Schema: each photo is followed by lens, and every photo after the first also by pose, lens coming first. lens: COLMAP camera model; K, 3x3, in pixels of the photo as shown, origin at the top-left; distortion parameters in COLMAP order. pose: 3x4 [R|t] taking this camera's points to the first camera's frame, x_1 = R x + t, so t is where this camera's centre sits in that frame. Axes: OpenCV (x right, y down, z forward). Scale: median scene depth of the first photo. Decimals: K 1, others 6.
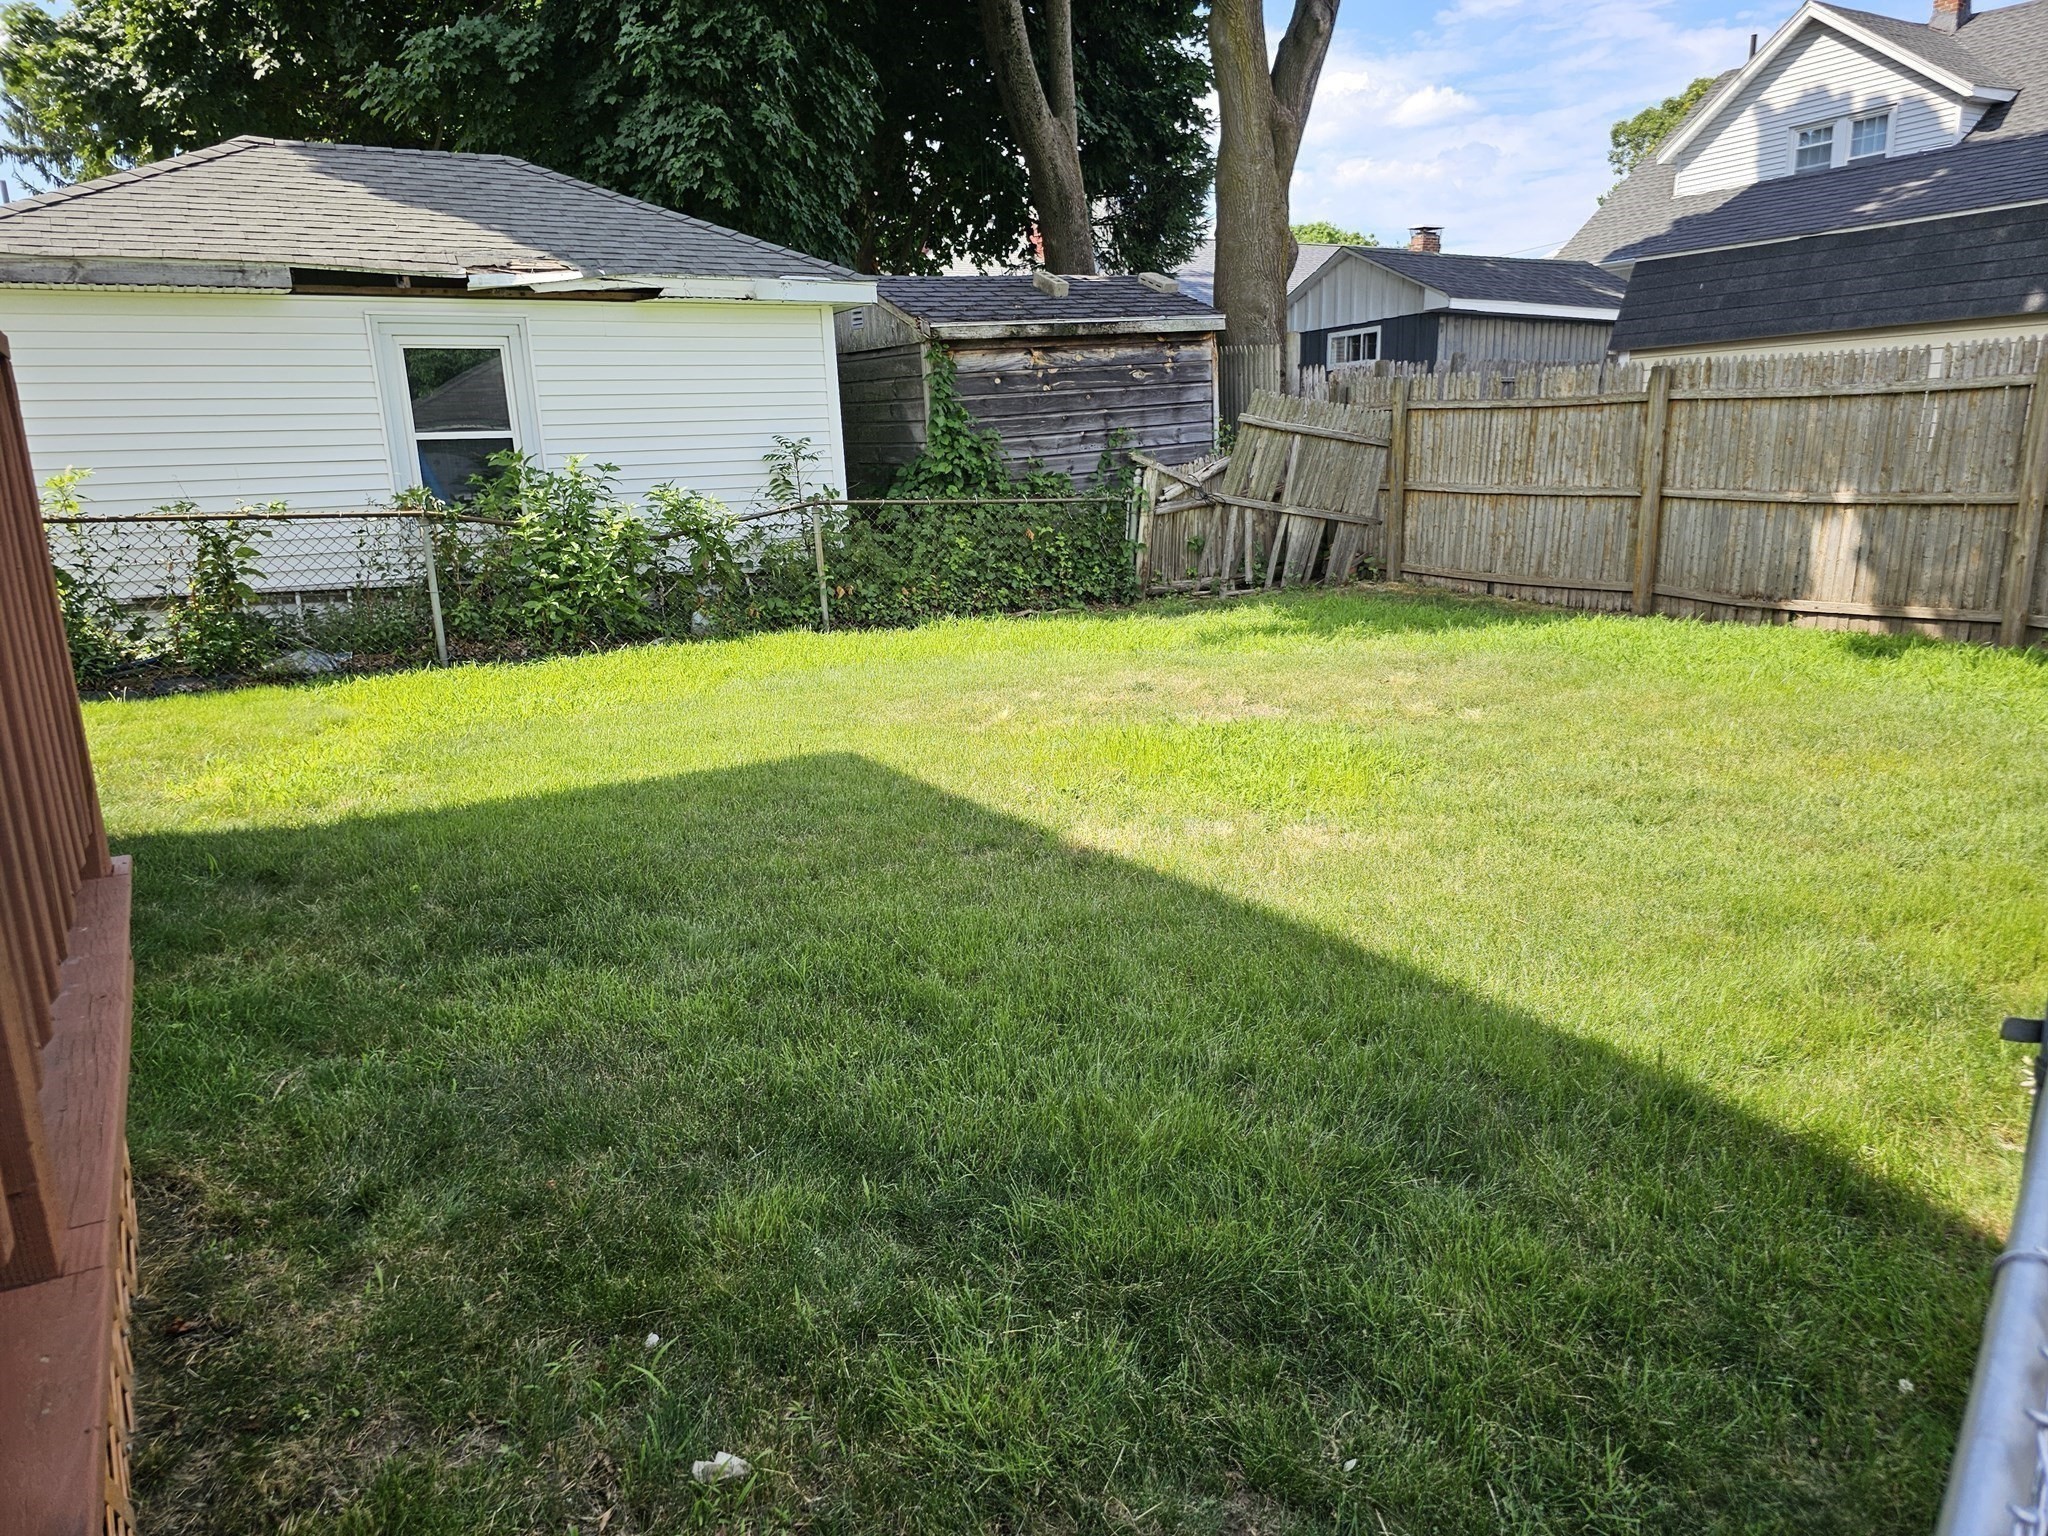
lens RADIAL K [[1371.1, 0, 1022.2], [0, 1371.1, 796.1], [0, 0, 1]] dist [0.074077, -0.080344]
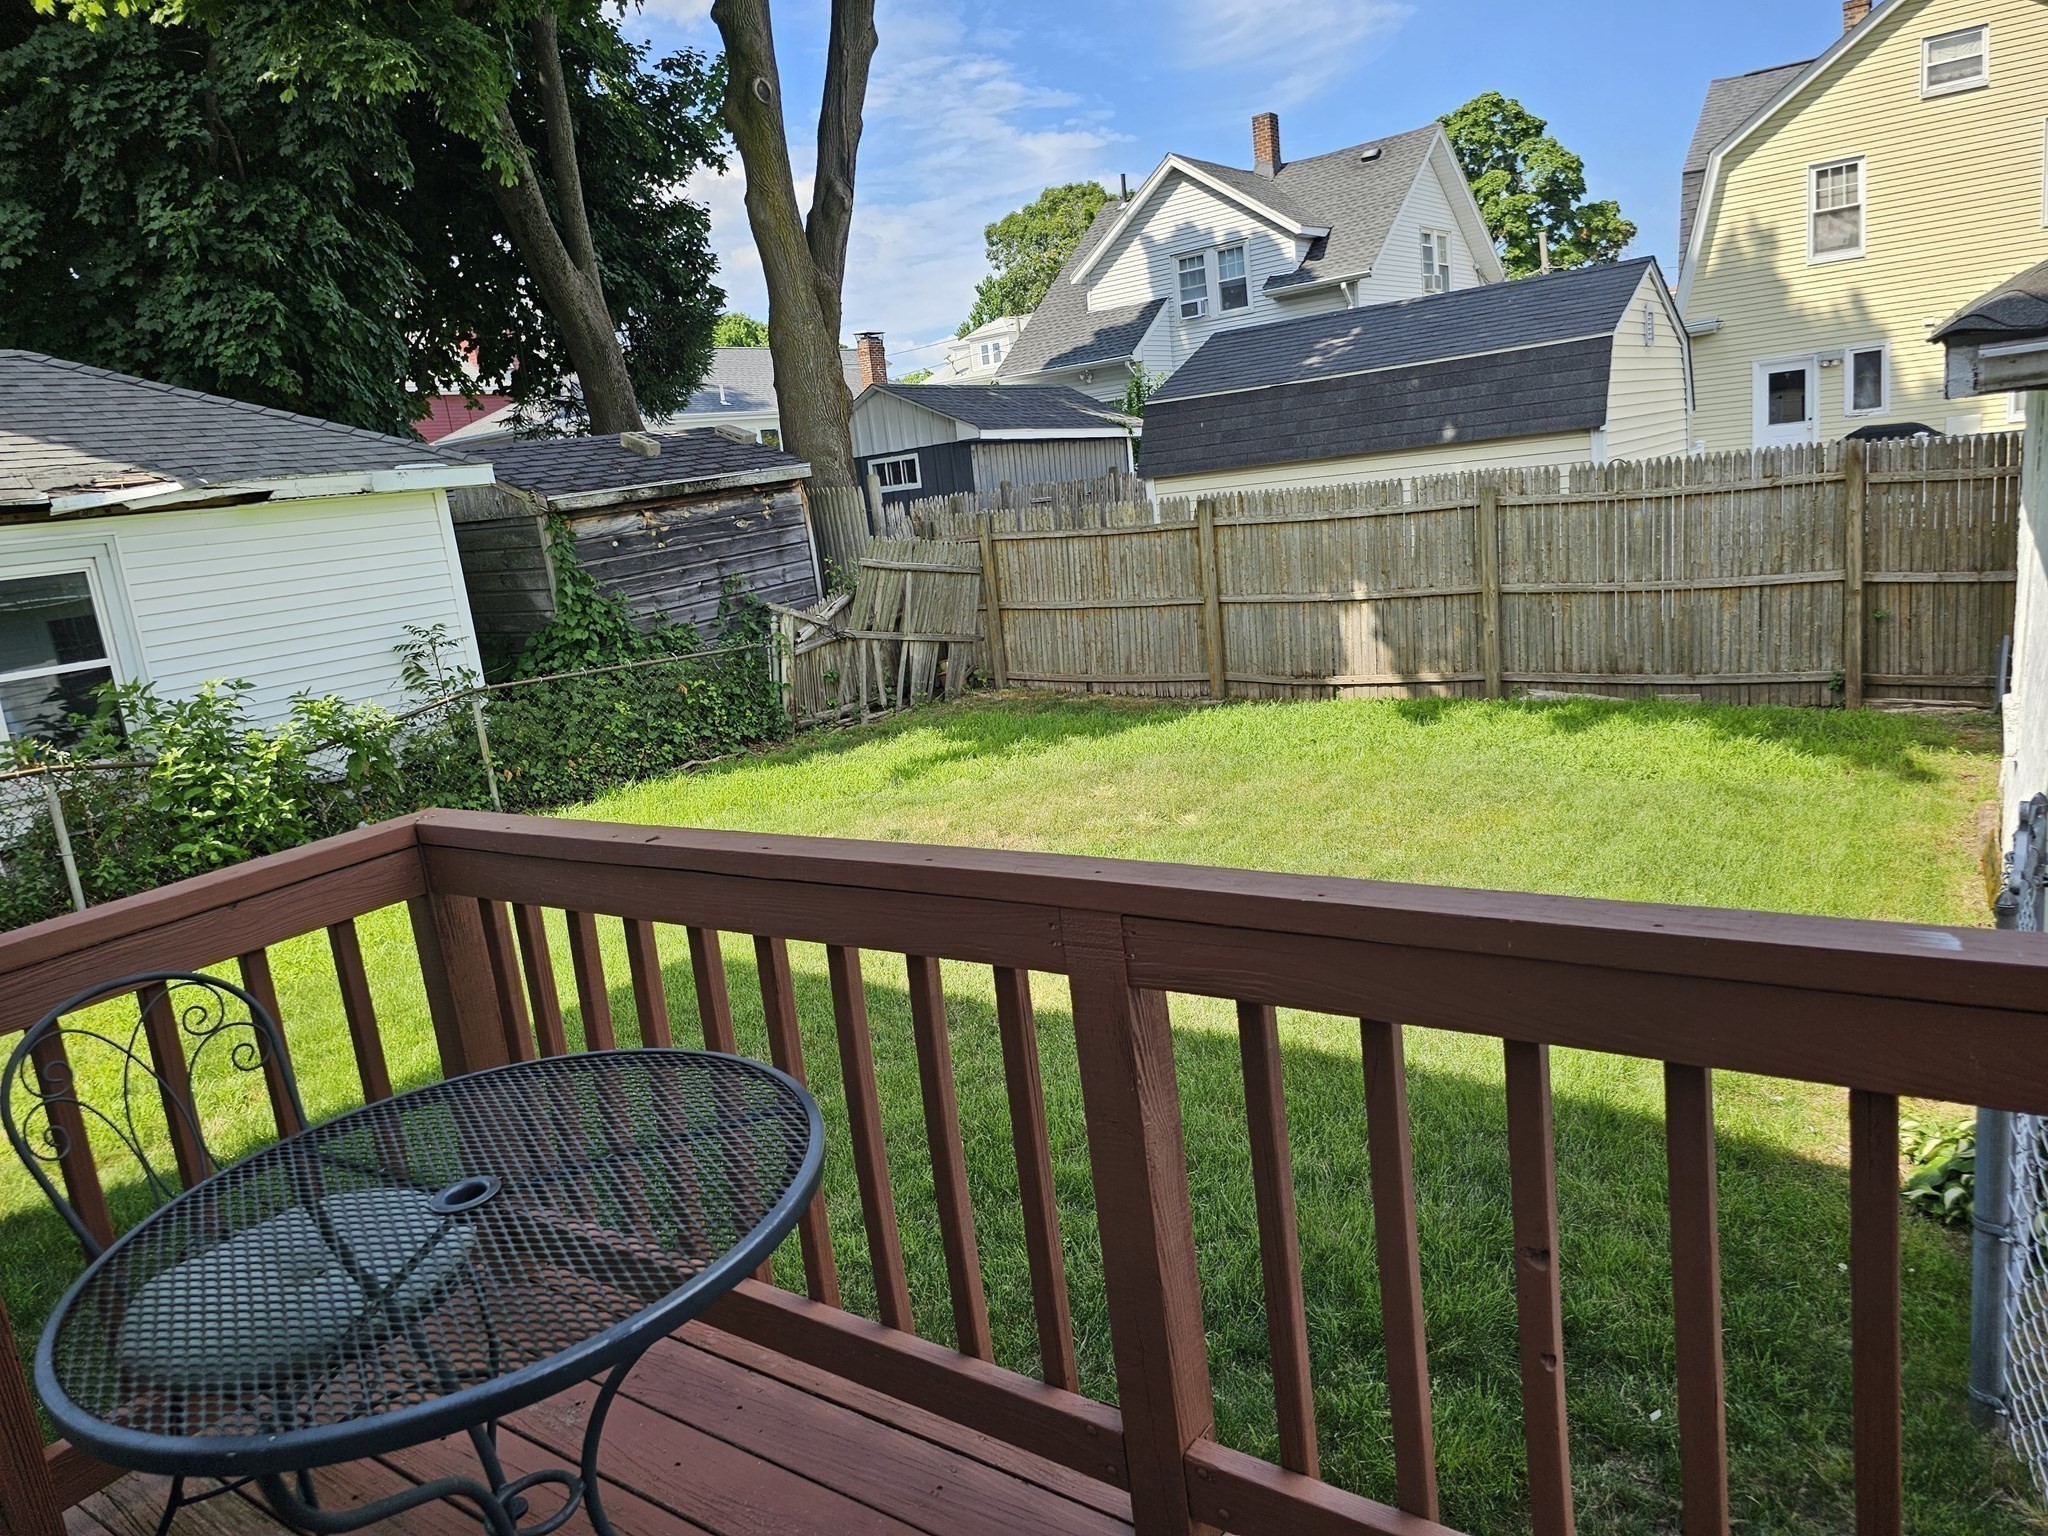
lens RADIAL K [[1379.8, 0, 1024.0], [0, 1379.8, 768.0], [0, 0, 1]] dist [0.083923, -0.082729]
pose [[0.916136, -0.146976, 0.372952, -0.152792], [0.171650, 0.984584, -0.033635, -0.052841], [-0.362259, 0.094831, 0.927241, -0.047822]]
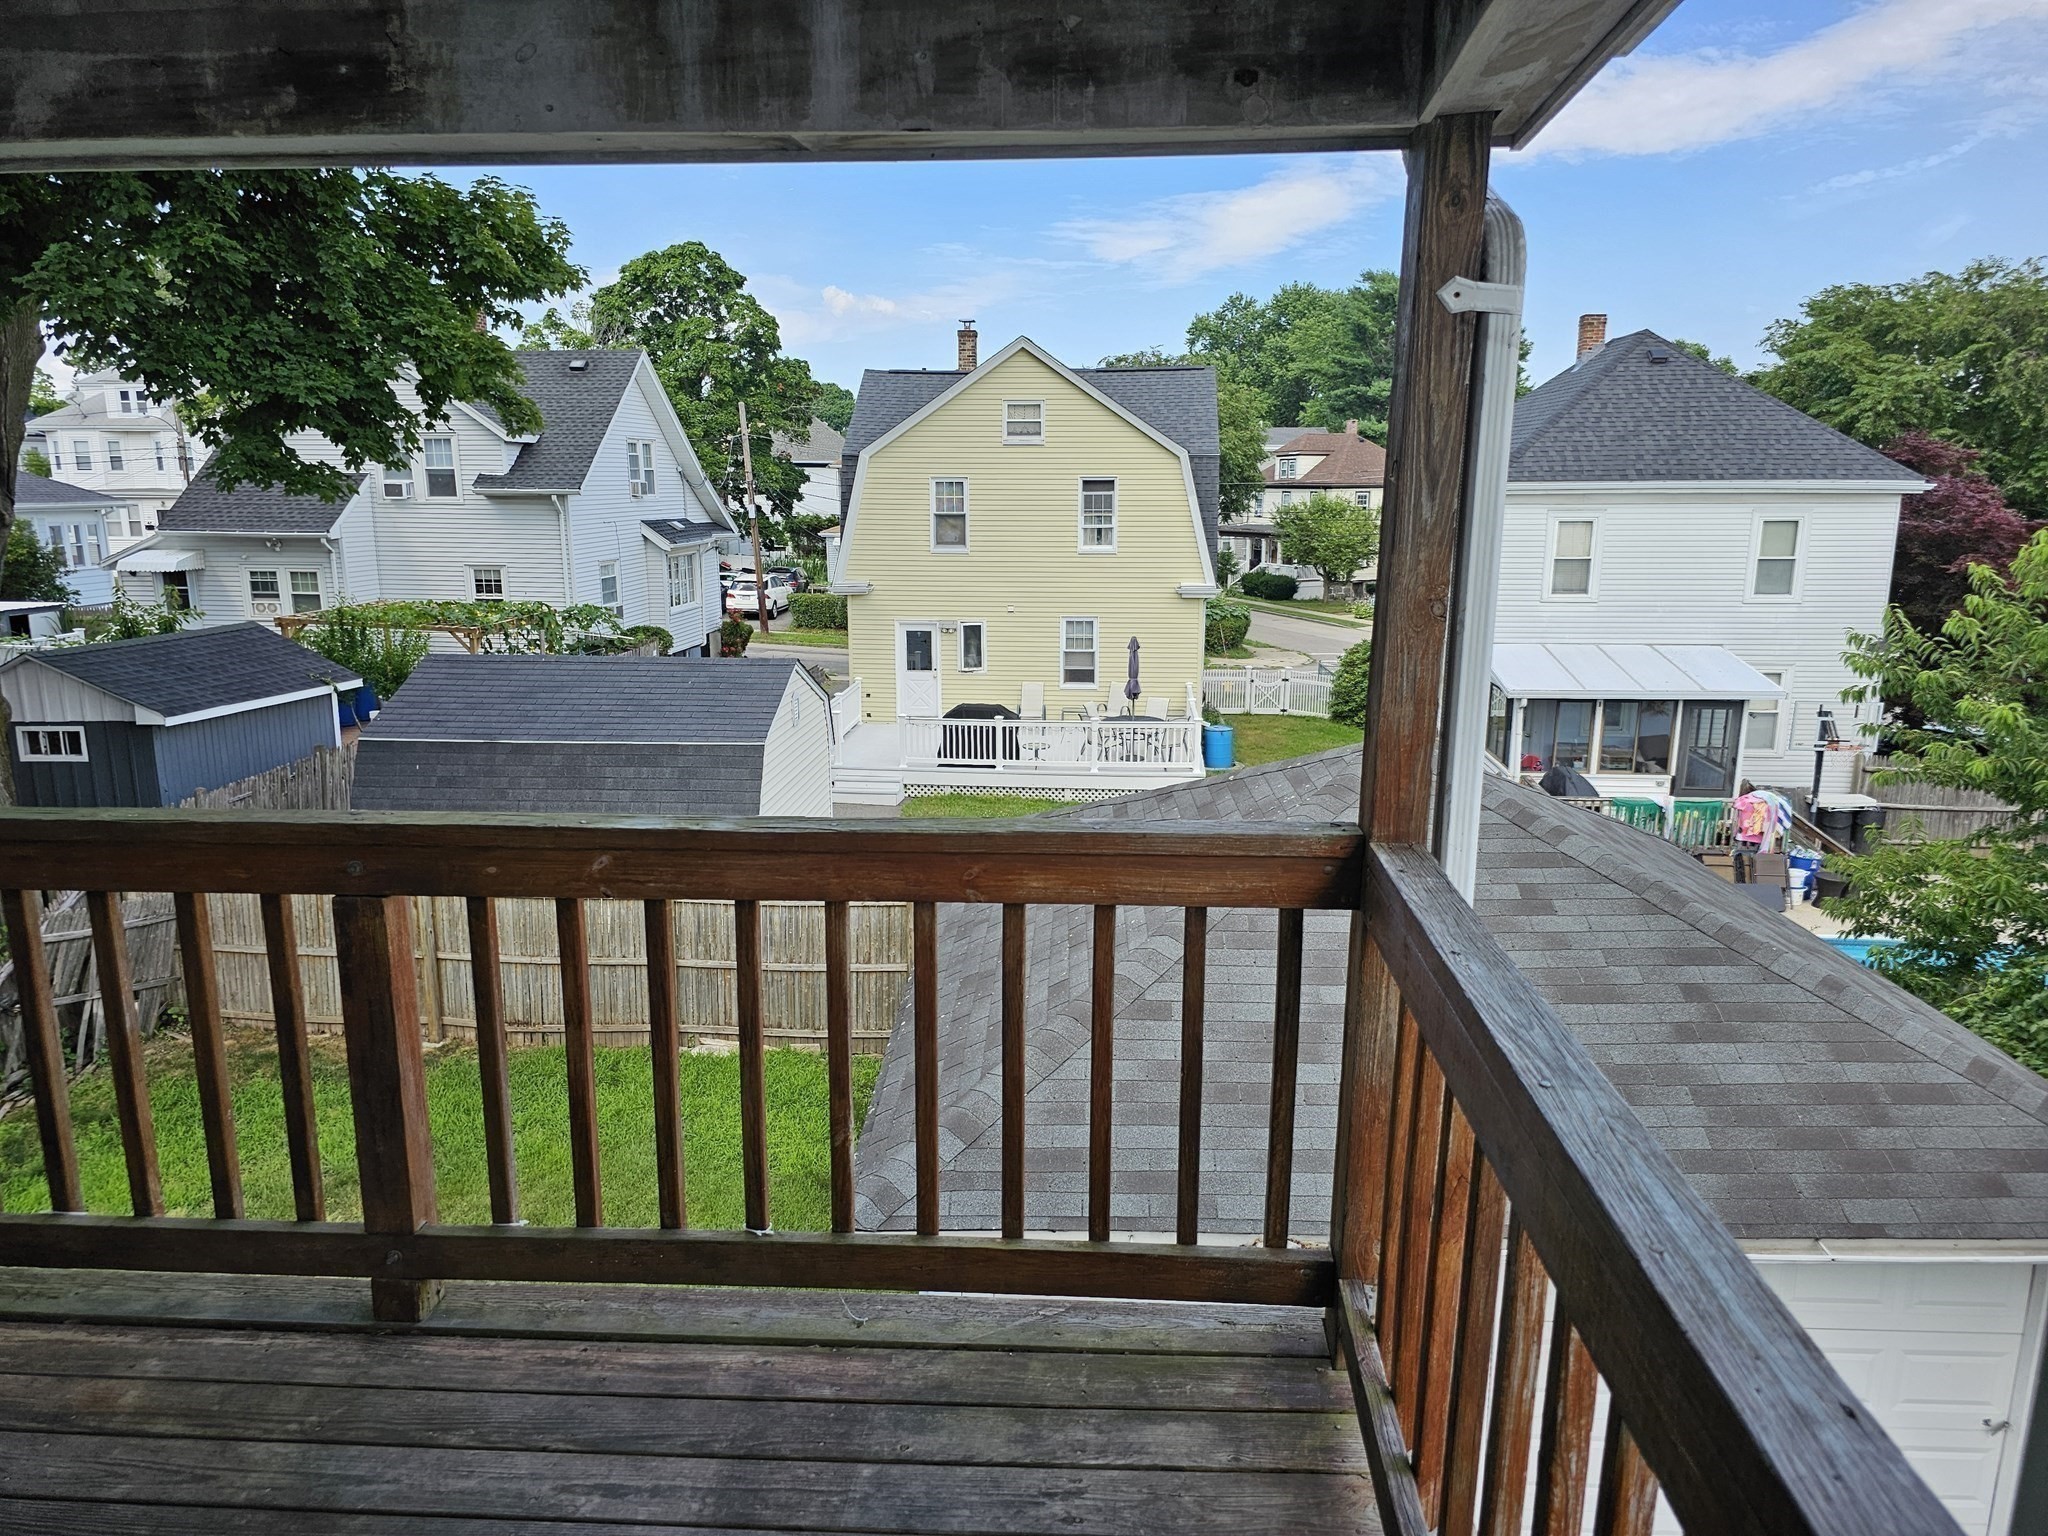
lens RADIAL K [[1431.5, 0, 1024.0], [0, 1431.5, 768.0], [0, 0, 1]] dist [0.087751, -0.063254]
pose [[0.597163, -0.139992, 0.789810, -0.263808], [0.168335, 0.984597, 0.047242, -0.324644], [-0.784258, 0.104741, 0.611530, -0.309860]]
